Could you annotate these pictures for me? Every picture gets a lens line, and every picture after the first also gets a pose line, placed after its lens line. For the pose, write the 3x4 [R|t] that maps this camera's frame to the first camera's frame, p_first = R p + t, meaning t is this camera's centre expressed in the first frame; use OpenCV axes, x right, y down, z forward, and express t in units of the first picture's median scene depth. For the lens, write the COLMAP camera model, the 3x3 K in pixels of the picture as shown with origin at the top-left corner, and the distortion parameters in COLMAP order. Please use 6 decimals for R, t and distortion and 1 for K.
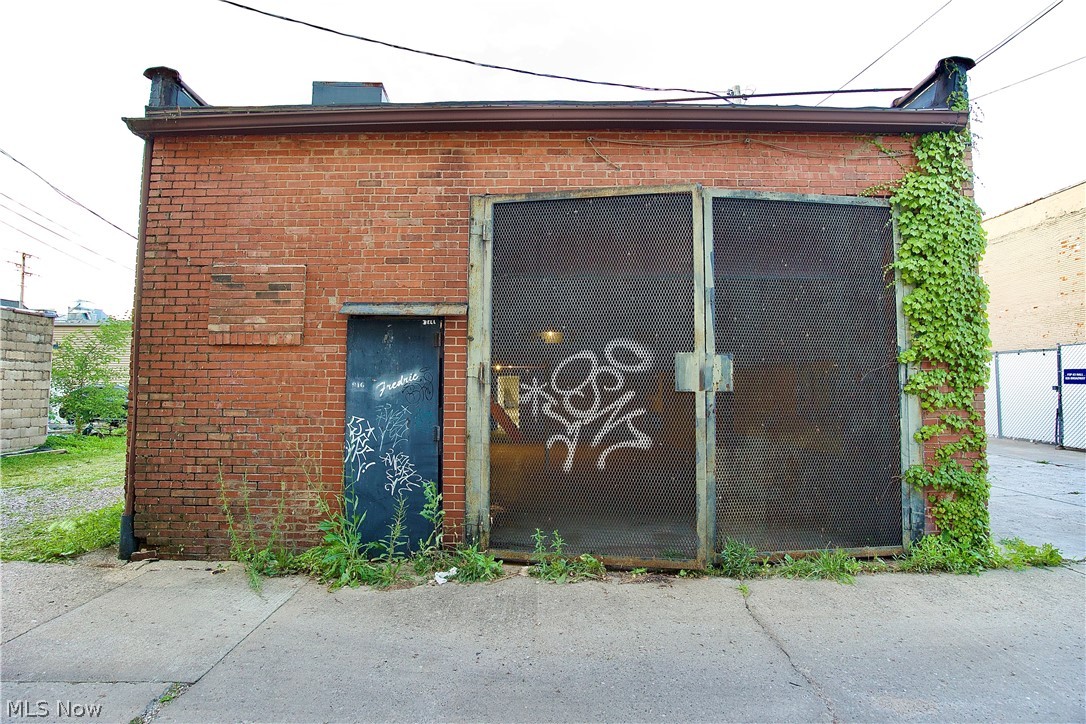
lens RADIAL K [[492.8, 0, 545.0], [0, 492.8, 356.1], [0, 0, 1]] dist [-0.036502, 0.003415]
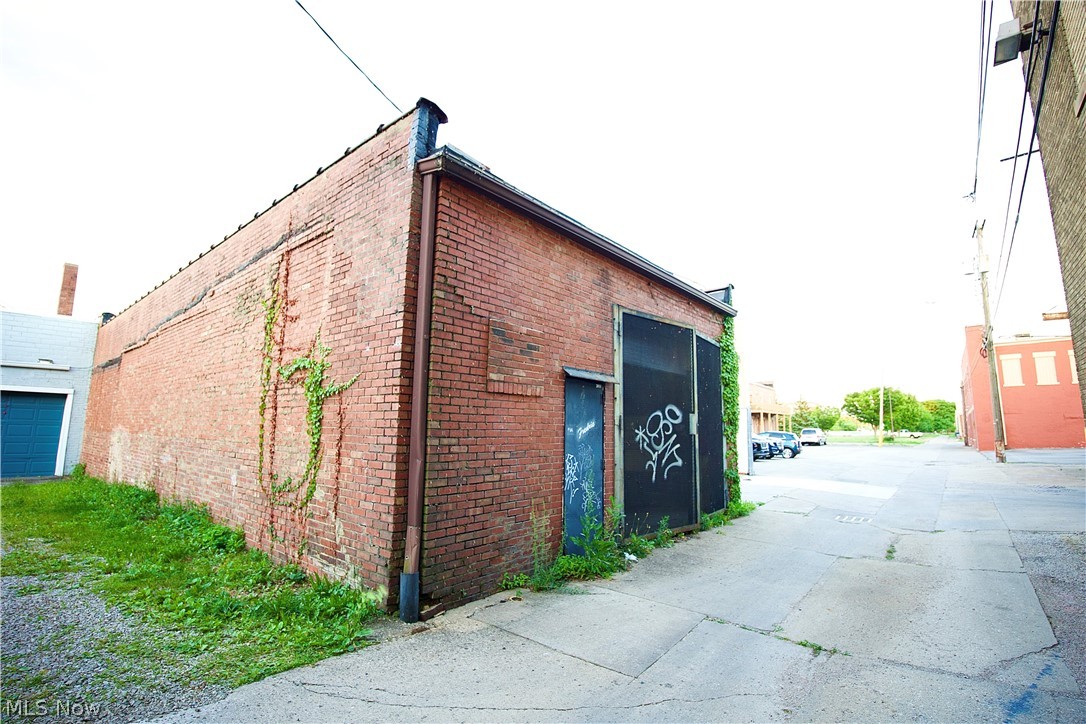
lens RADIAL K [[492.8, 0, 540.8], [0, 492.8, 359.6], [0, 0, 1]] dist [-0.036502, 0.003415]
pose [[0.637331, 0.114413, 0.762049, -1.475094], [-0.059704, 0.993275, -0.099196, 0.007098], [-0.768274, 0.017723, 0.639876, 0.213176]]
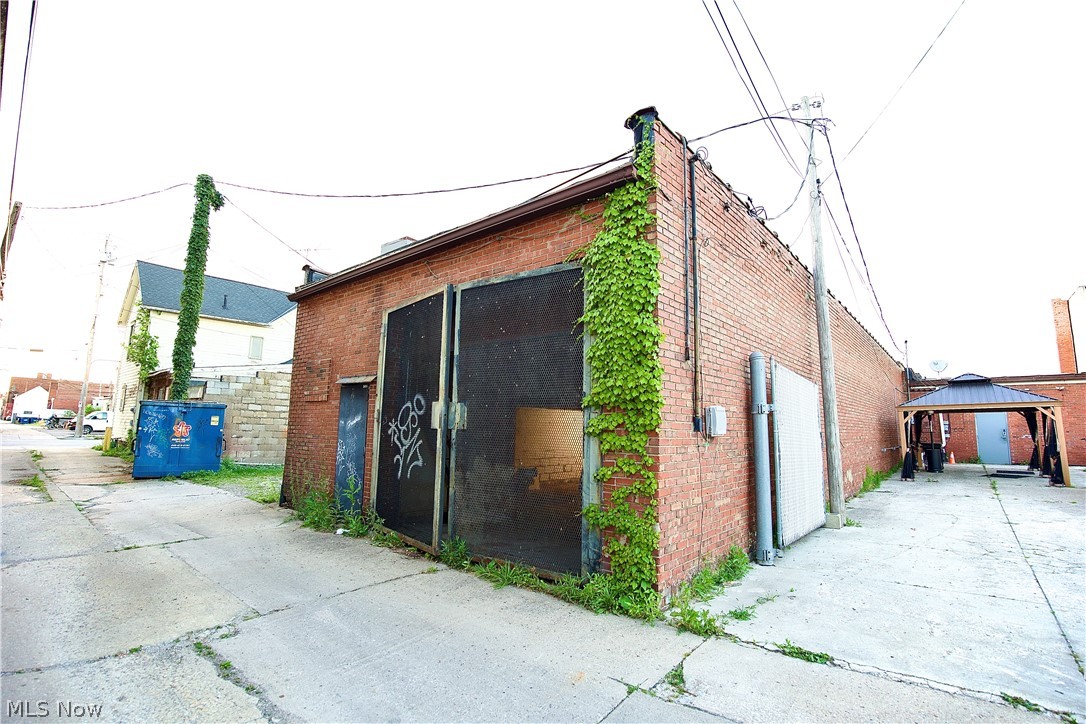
lens RADIAL K [[492.8, 0, 539.5], [0, 492.8, 358.6], [0, 0, 1]] dist [-0.036502, 0.003415]
pose [[0.760632, -0.074234, -0.644925, 1.382237], [0.020913, 0.995727, -0.089948, 0.002607], [0.648847, 0.054930, 0.758934, 0.081615]]
